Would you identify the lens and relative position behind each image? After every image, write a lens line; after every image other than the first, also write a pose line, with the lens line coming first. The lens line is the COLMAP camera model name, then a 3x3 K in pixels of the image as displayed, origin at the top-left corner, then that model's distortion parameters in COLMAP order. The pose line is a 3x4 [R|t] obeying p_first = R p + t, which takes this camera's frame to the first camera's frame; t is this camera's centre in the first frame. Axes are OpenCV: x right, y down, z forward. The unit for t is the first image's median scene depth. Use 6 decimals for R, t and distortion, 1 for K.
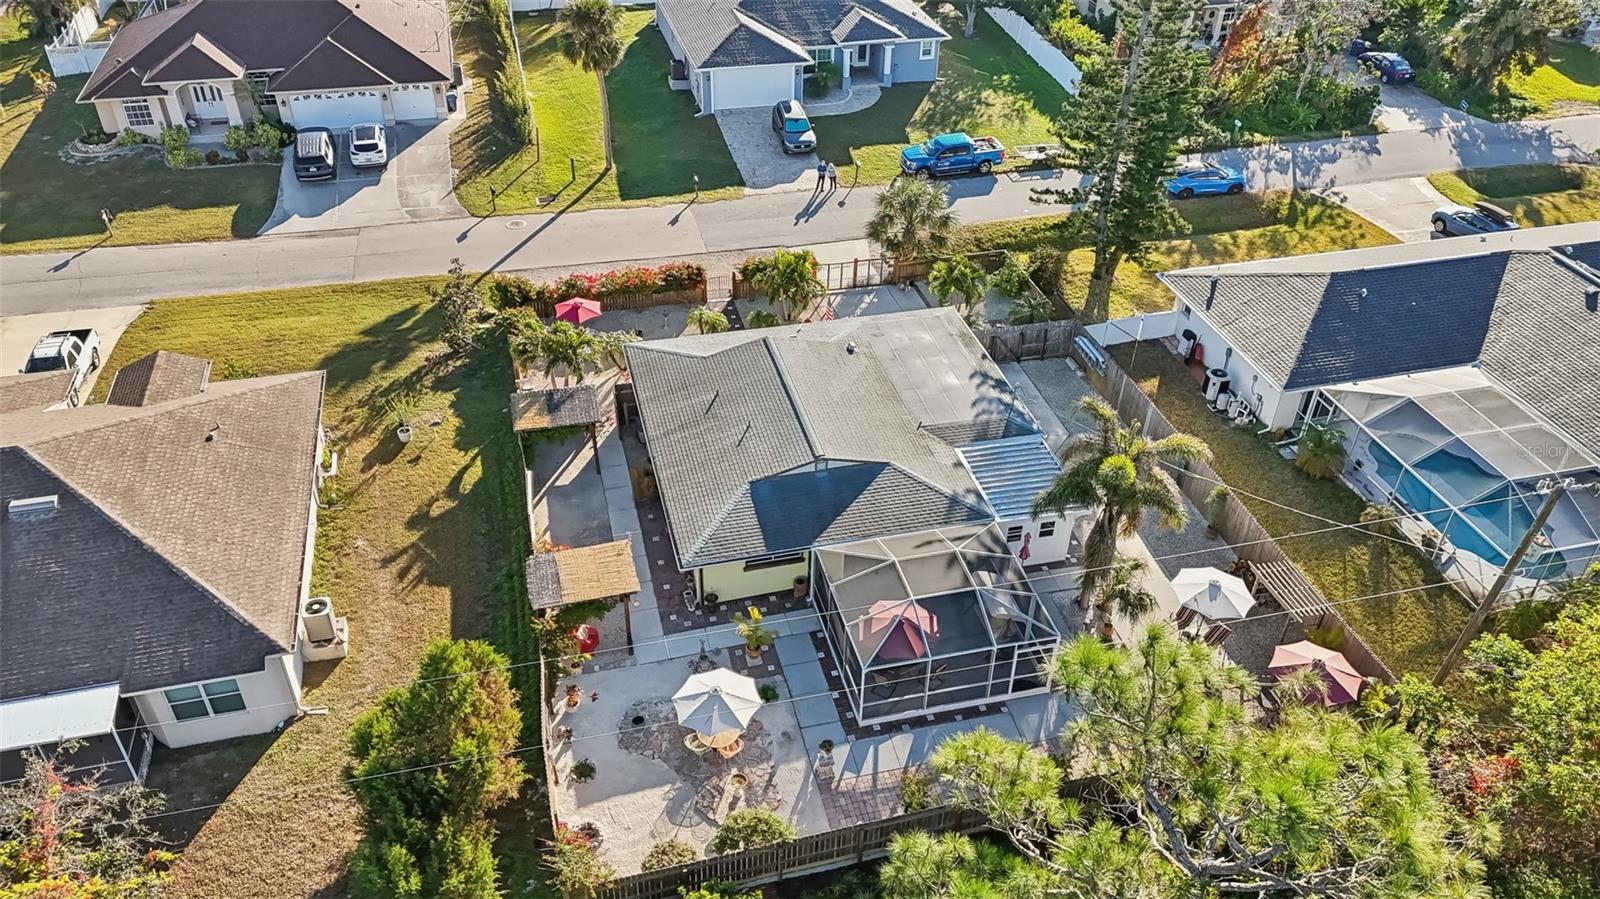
lens RADIAL K [[1174.2, 0, 803.1], [0, 1174.2, 444.8], [0, 0, 1]] dist [0.039292, -0.042191]
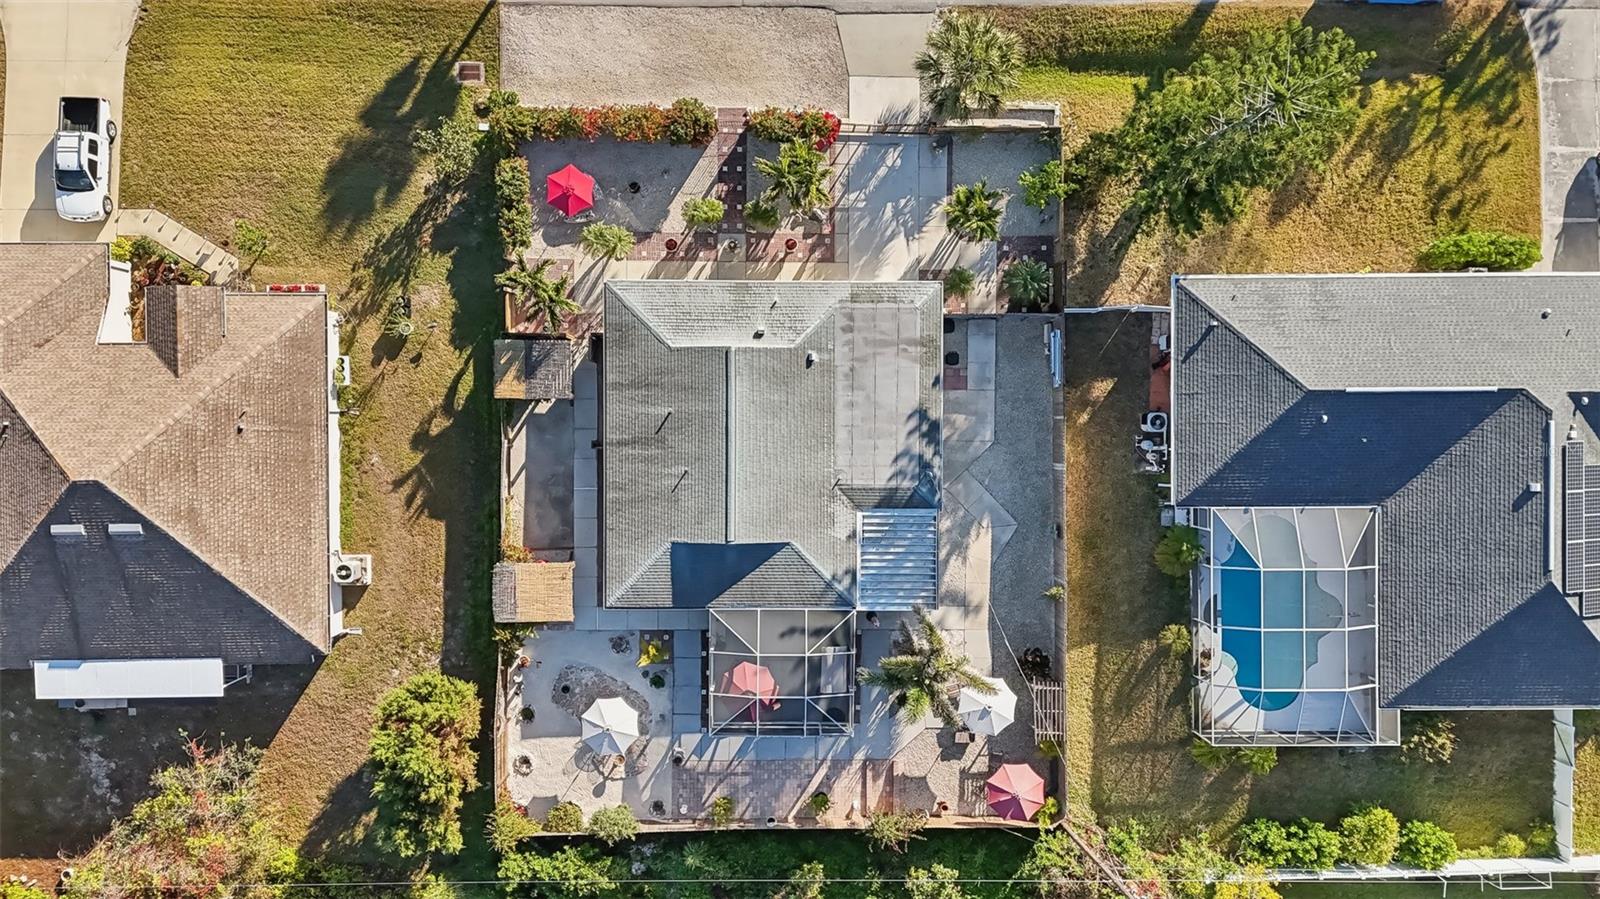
lens RADIAL K [[1174.2, 0, 797.4], [0, 1174.2, 448.8], [0, 0, 1]] dist [0.039292, -0.042191]
pose [[0.968358, 0.249453, 0.007452, 0.040901], [-0.153937, 0.573535, 0.804588, -0.864851], [0.196433, -0.780276, 0.593787, 0.304022]]
